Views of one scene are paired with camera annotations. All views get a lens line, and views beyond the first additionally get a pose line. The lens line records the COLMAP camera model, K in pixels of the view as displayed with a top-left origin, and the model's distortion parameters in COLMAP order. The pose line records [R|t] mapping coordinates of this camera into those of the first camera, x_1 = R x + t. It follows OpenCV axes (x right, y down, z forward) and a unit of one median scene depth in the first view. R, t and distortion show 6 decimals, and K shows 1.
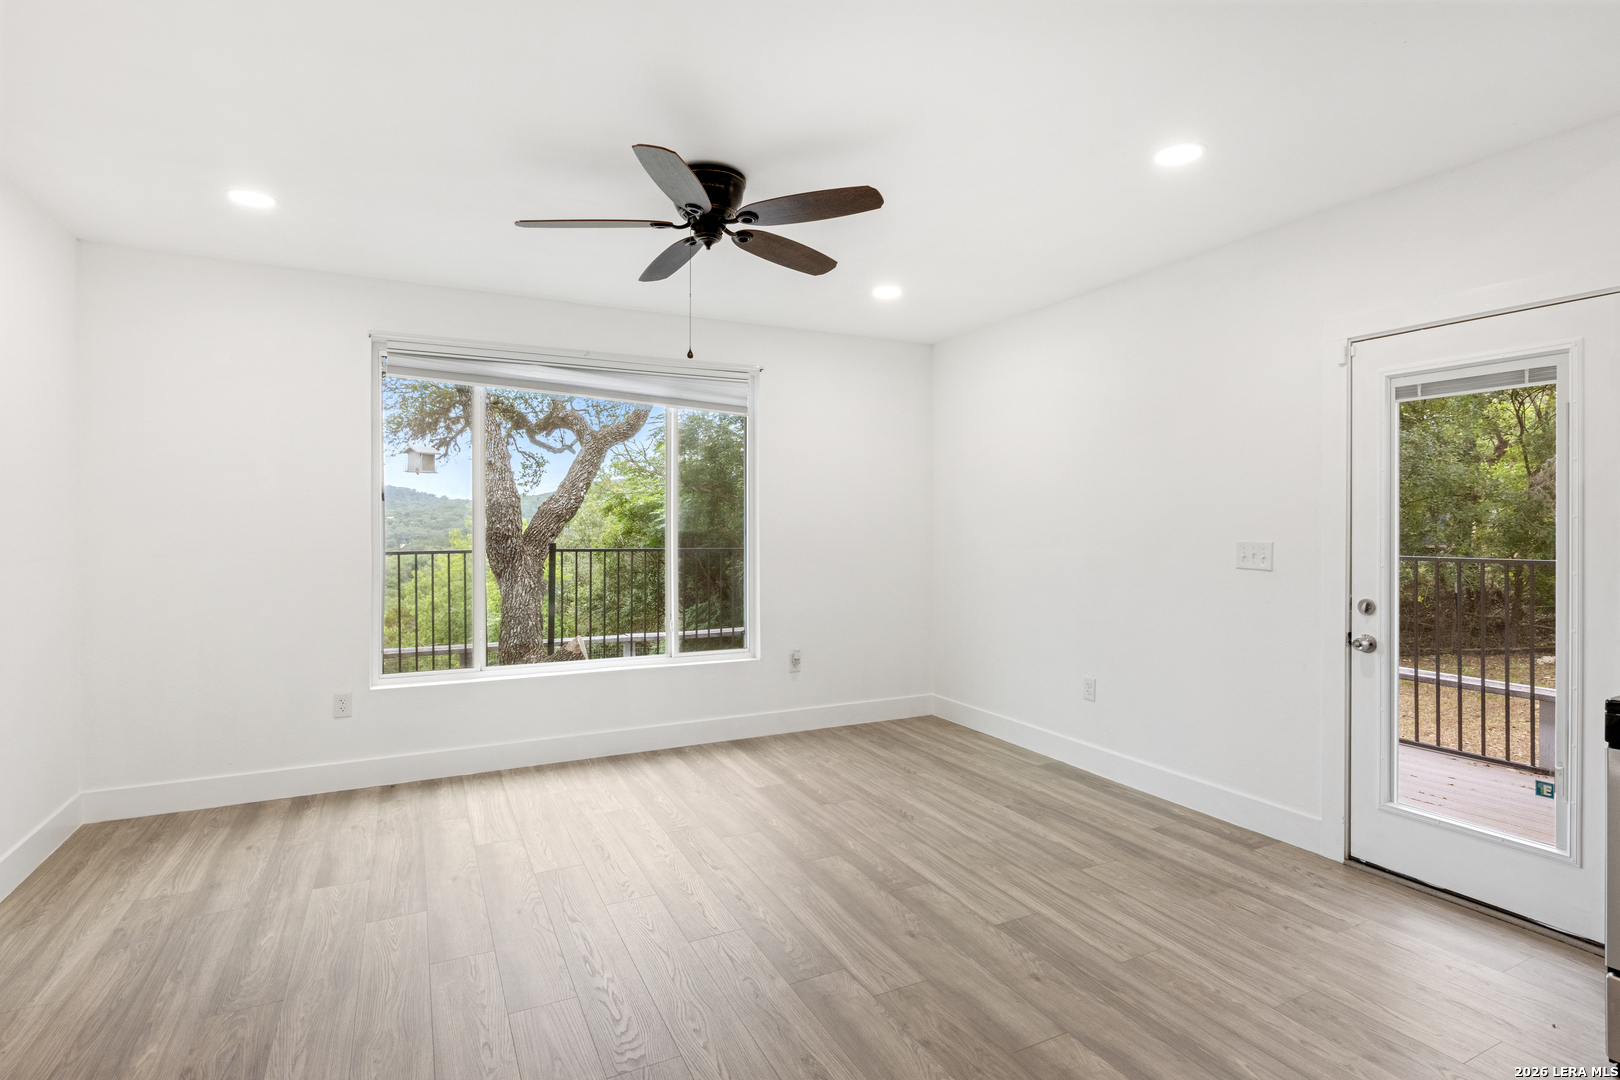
lens RADIAL K [[808.0, 0, 806.9], [0, 808.0, 529.3], [0, 0, 1]] dist [-0.007797, -0.000781]
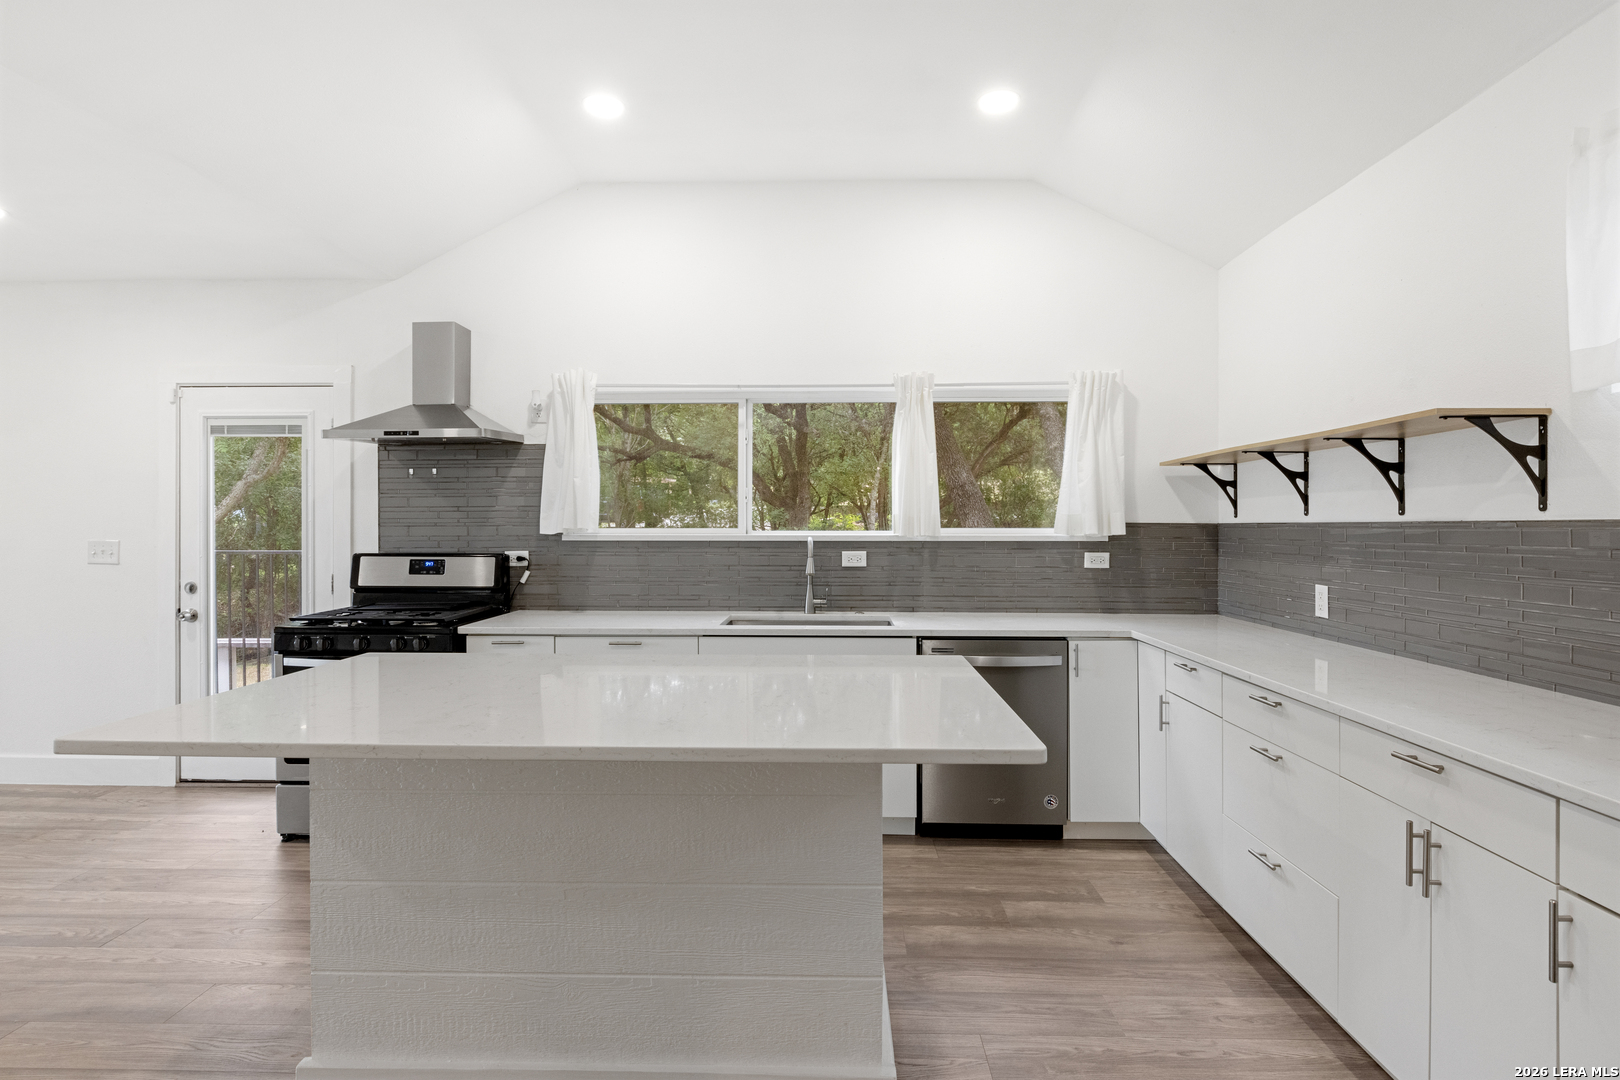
lens RADIAL K [[808.0, 0, 806.9], [0, 808.0, 529.3], [0, 0, 1]] dist [-0.007797, -0.000781]
pose [[0.471346, -0.002231, 0.881946, 0.004533], [0.003977, 0.999992, 0.000405, 0.003313], [-0.881940, 0.003317, 0.471351, -0.546067]]
